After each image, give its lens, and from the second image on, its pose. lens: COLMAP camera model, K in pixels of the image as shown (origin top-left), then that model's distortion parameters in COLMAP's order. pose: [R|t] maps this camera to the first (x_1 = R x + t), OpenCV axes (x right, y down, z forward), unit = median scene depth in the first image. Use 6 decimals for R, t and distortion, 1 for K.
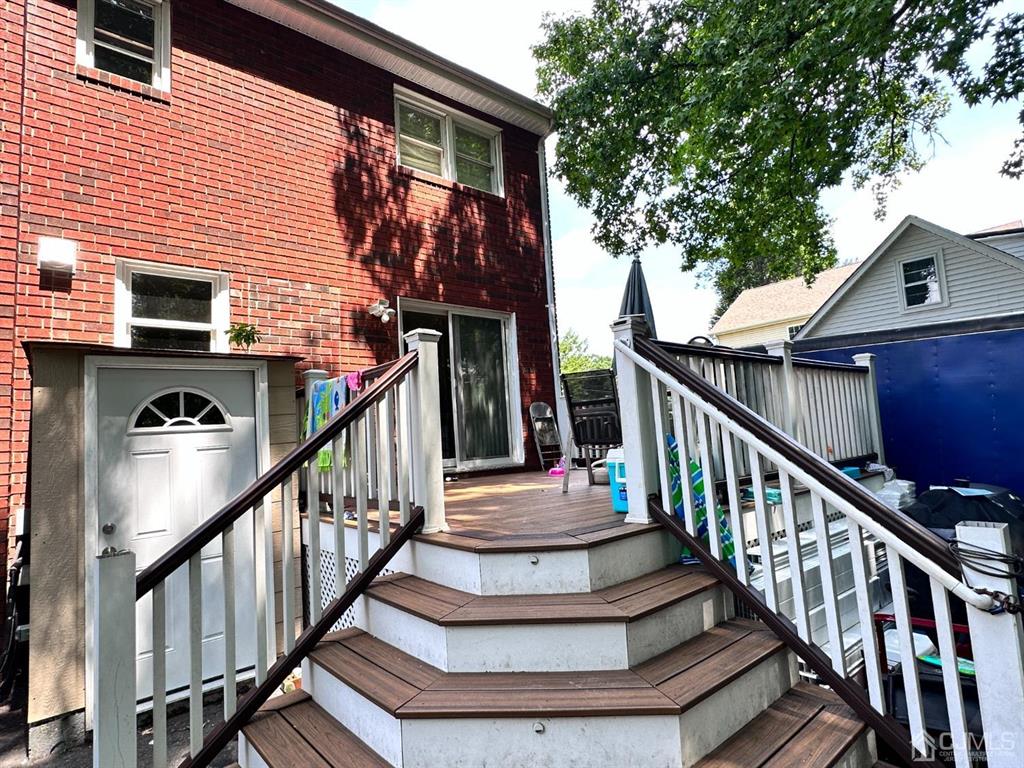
lens RADIAL K [[551.2, 0, 515.0], [0, 551.2, 386.4], [0, 0, 1]] dist [0.003143, 0.000357]
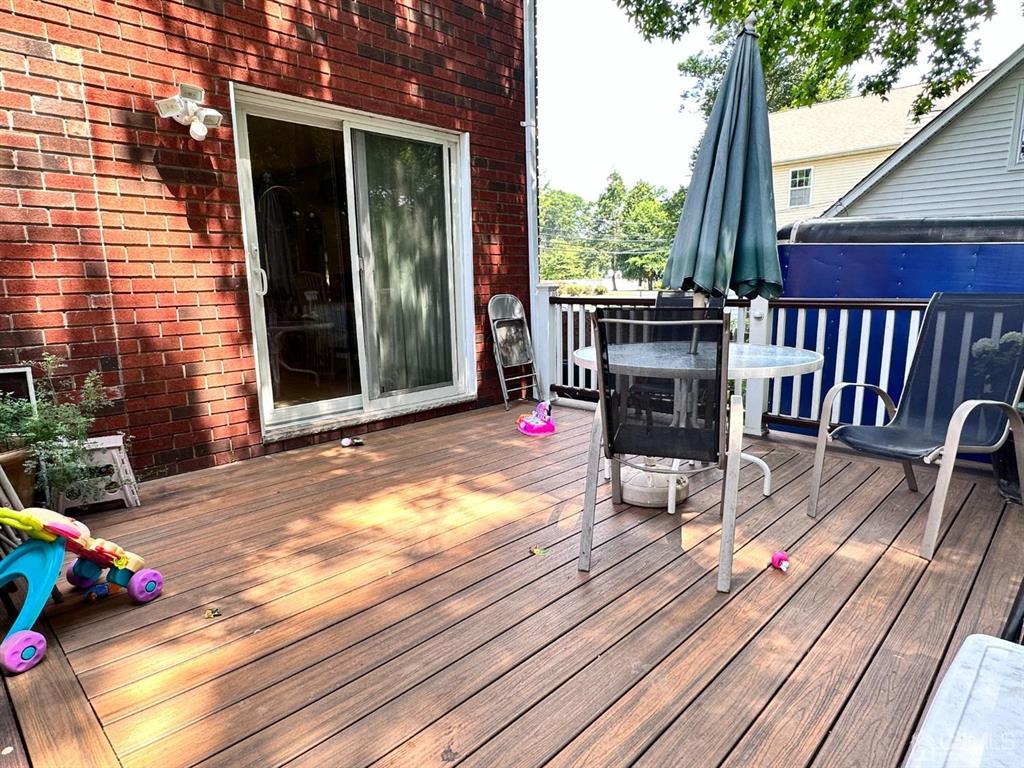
lens RADIAL K [[601.3, 0, 506.3], [0, 601.3, 390.7], [0, 0, 1]] dist [-0.003890, -0.001129]
pose [[0.995056, 0.024386, 0.096278, -0.015031], [-0.049733, 0.961438, 0.270488, -0.050364], [-0.085970, -0.273938, 0.957897, 0.351919]]
